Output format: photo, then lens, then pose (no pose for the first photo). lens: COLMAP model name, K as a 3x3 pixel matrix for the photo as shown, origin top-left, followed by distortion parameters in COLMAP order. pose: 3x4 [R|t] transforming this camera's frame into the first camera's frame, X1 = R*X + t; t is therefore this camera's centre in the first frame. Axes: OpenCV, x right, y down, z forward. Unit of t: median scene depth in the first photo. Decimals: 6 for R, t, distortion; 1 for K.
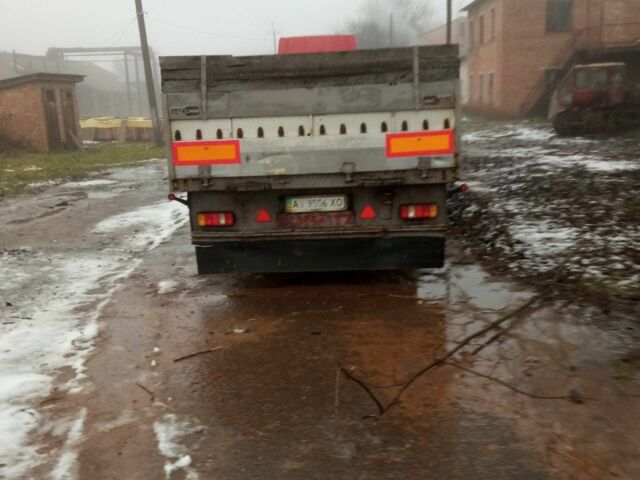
lens RADIAL K [[701.3, 0, 320.0], [0, 701.3, 240.0], [0, 0, 1]] dist [0.163310, -0.245819]
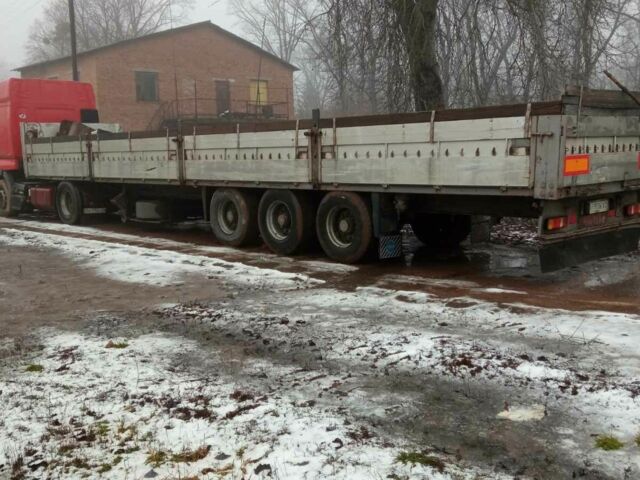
lens RADIAL K [[701.3, 0, 320.0], [0, 701.3, 240.0], [0, 0, 1]] dist [0.163310, -0.245819]
pose [[0.685838, -0.068512, 0.724522, -1.354873], [0.141966, 0.989028, -0.040862, -0.009336], [-0.713773, 0.130882, 0.688040, 0.488086]]
